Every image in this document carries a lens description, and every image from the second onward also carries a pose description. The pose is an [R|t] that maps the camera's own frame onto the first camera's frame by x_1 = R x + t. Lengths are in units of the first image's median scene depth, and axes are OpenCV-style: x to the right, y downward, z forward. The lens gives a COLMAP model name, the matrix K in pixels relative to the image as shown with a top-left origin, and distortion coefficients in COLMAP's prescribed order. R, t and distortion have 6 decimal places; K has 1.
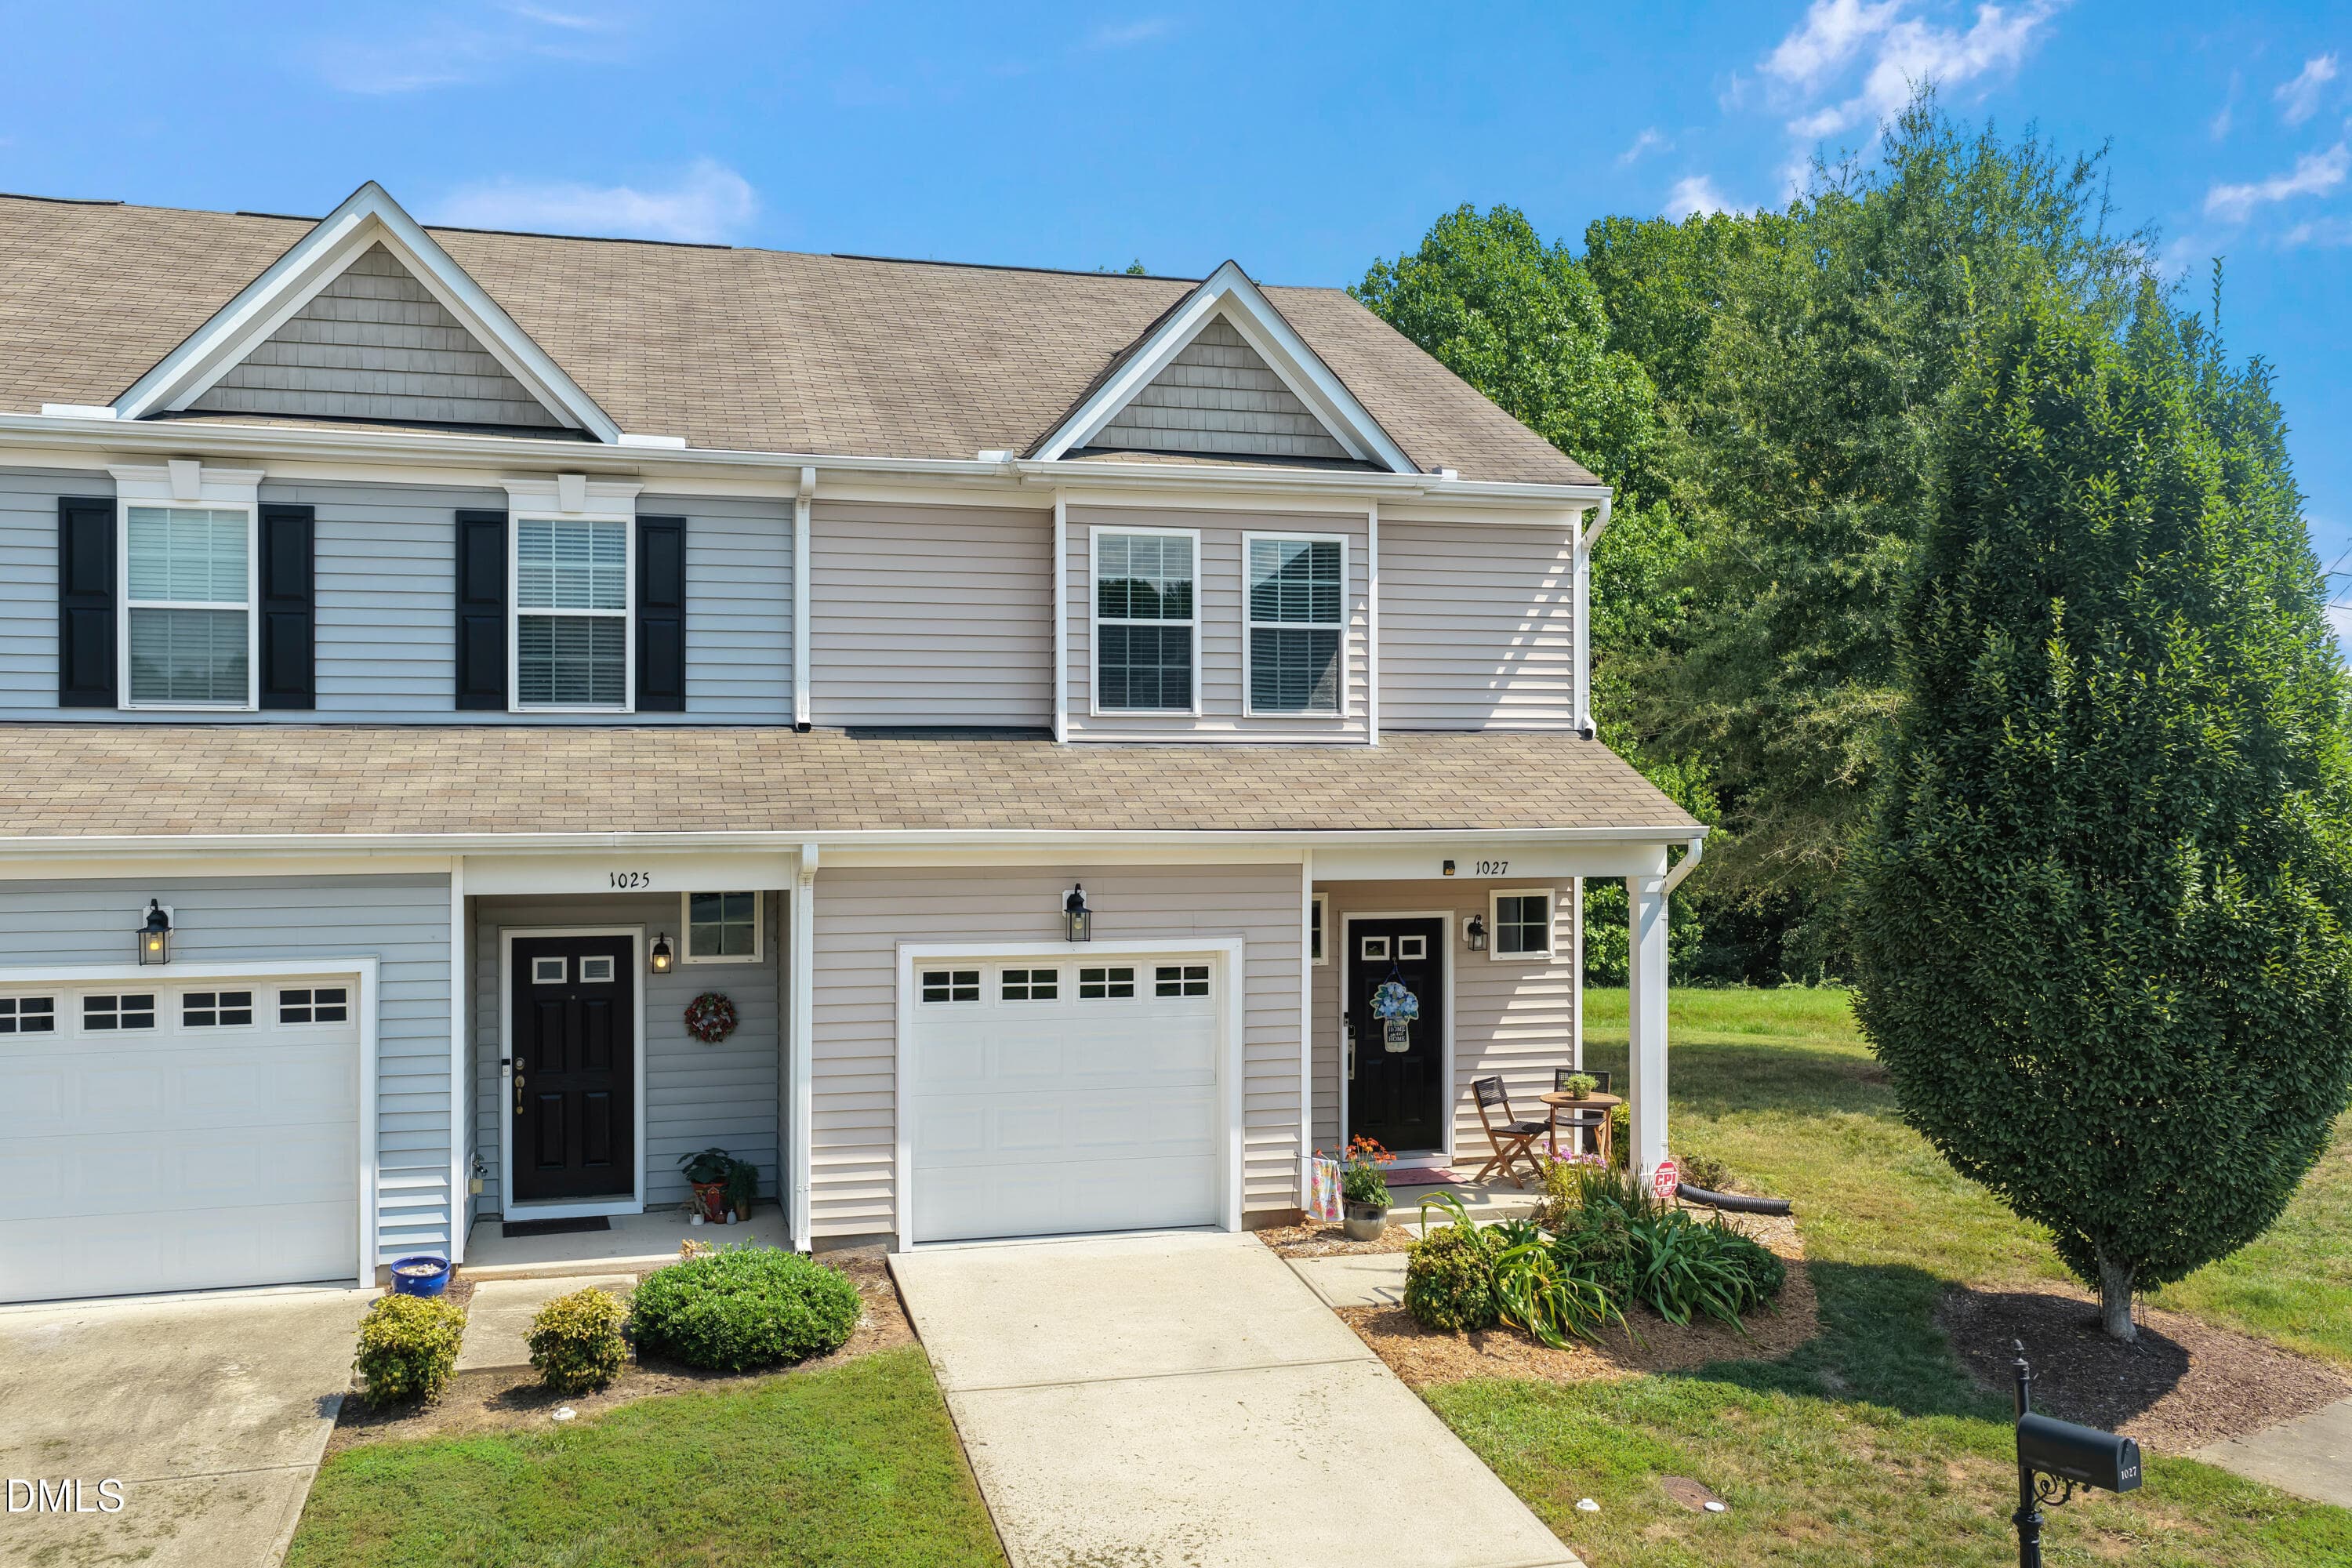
lens RADIAL K [[2006.3, 0, 1177.0], [0, 2006.3, 789.8], [0, 0, 1]] dist [0.007361, 0.008909]
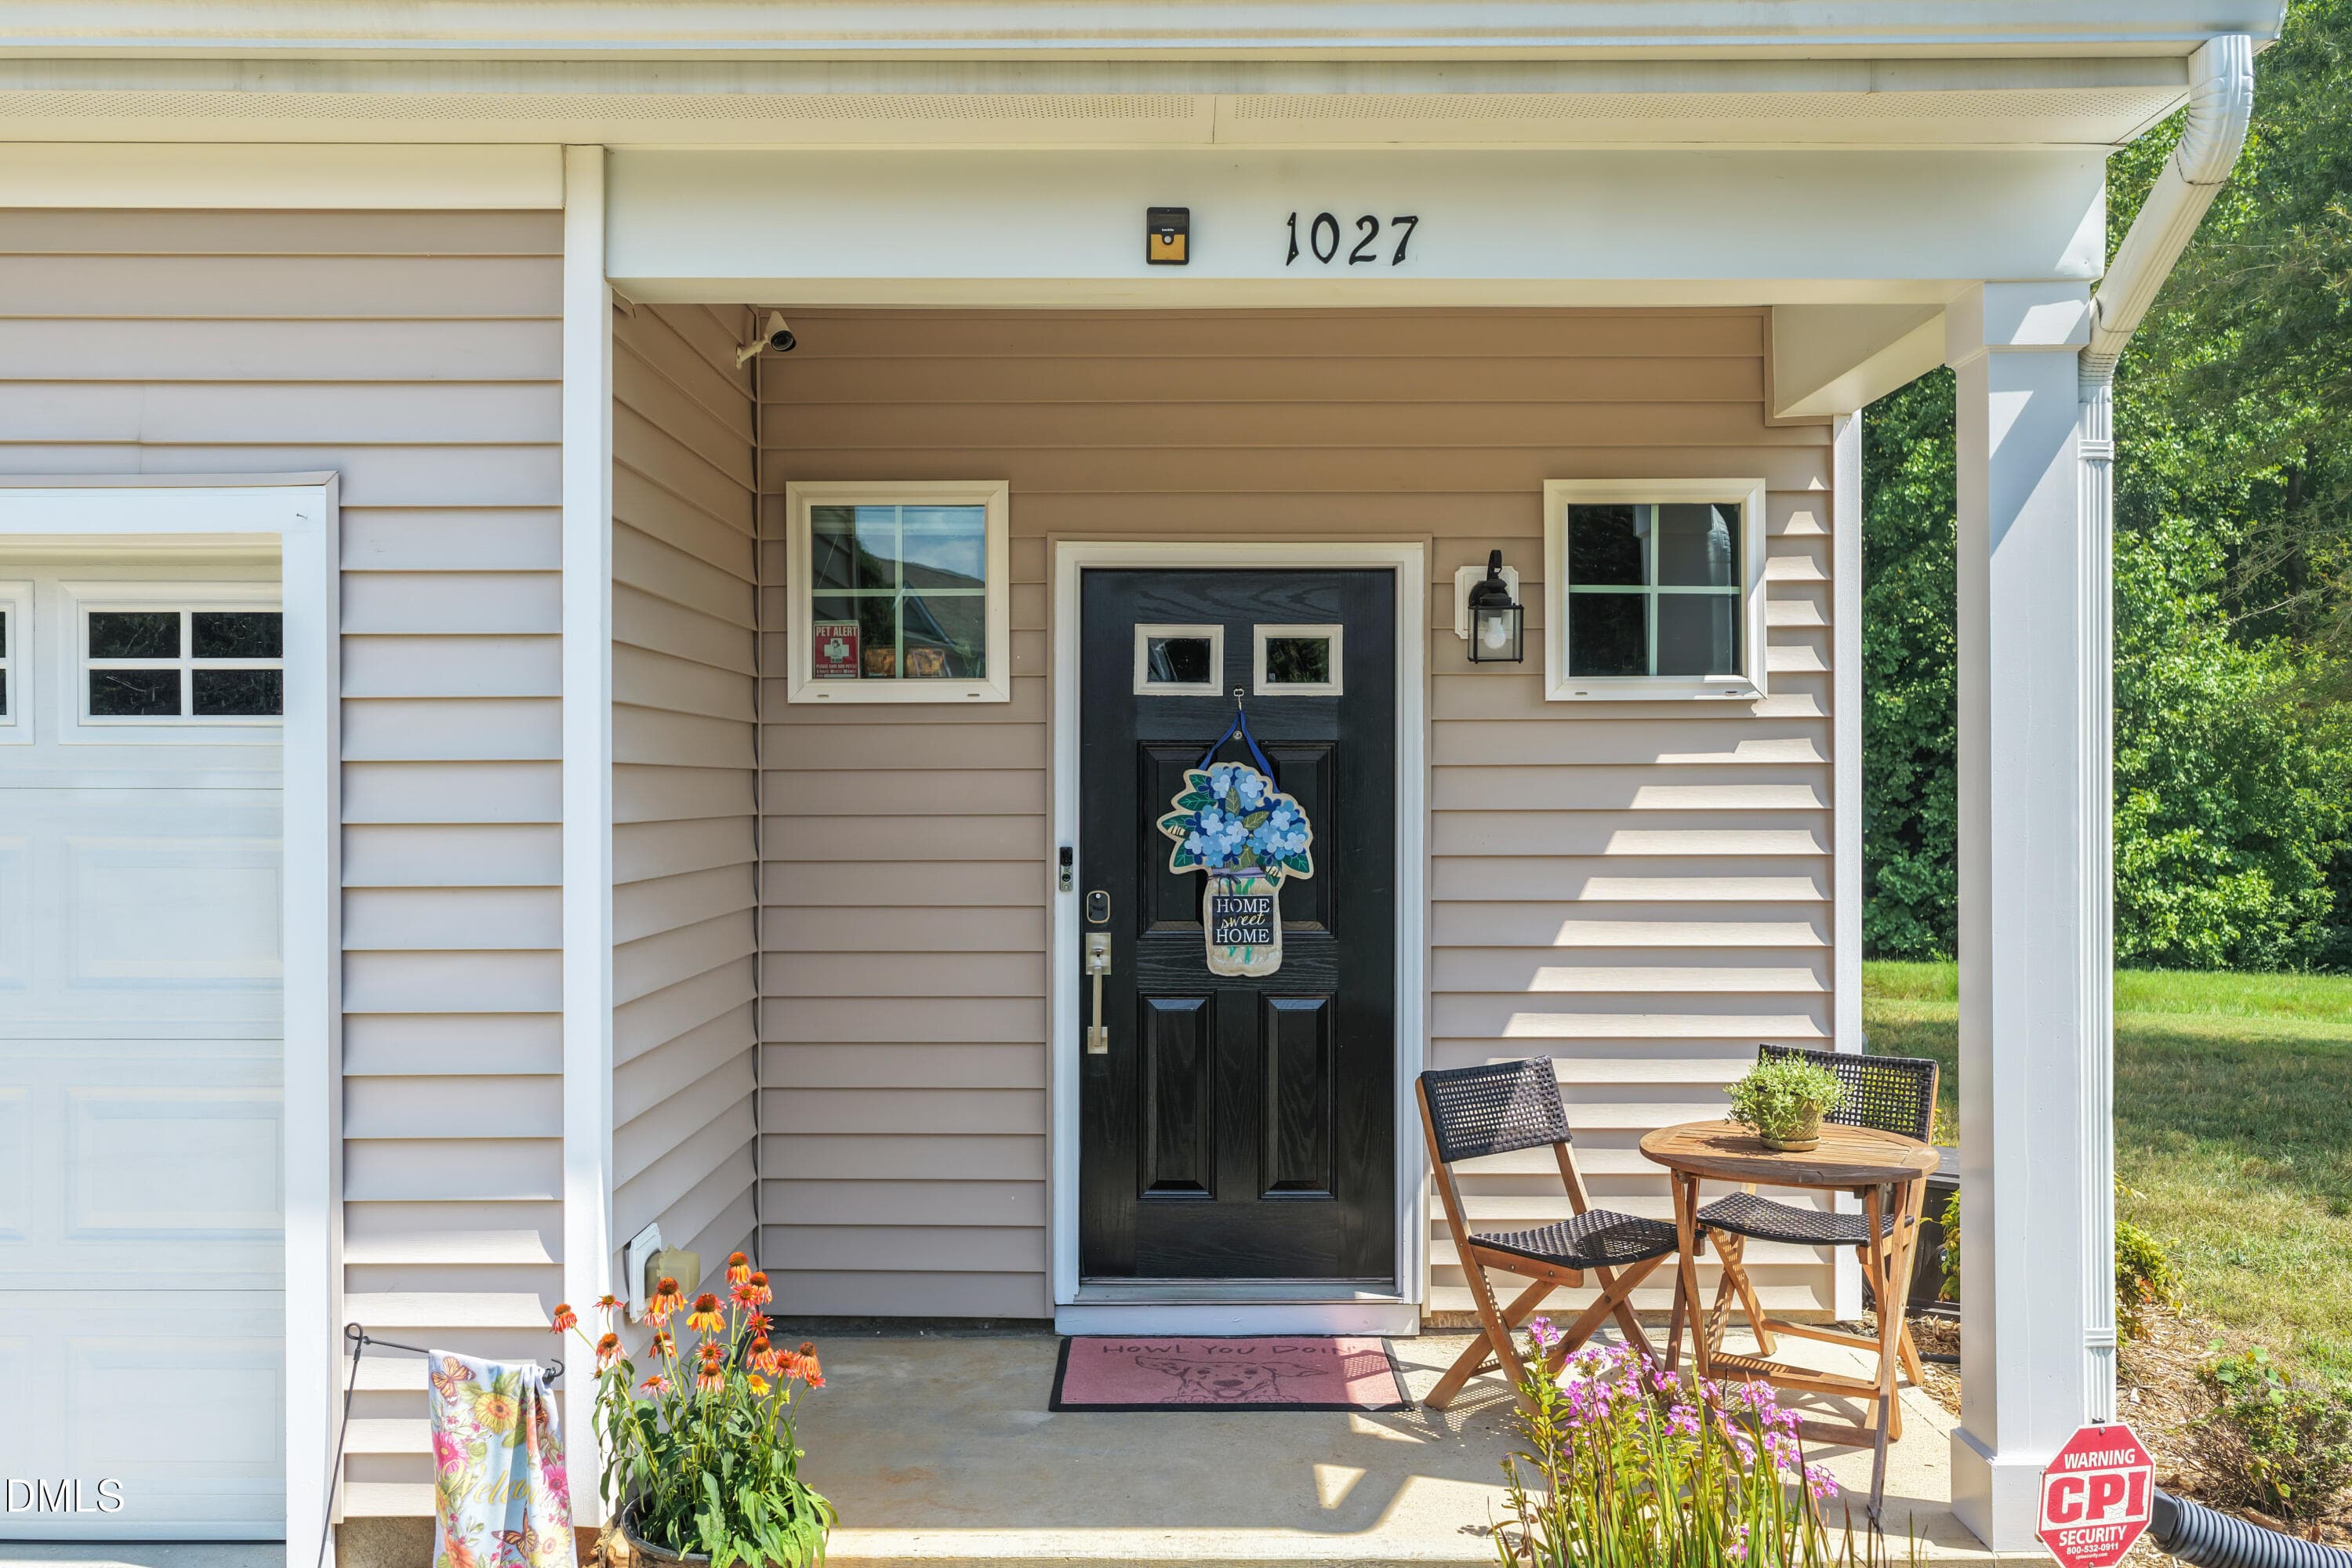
lens RADIAL K [[2006.3, 0, 1176.2], [0, 2006.3, 775.7], [0, 0, 1]] dist [0.007361, 0.008909]
pose [[0.964219, -0.000972, -0.265104, 0.185876], [-0.000583, 0.999983, -0.005787, 0.099868], [0.265105, 0.005735, 0.964202, 0.680530]]
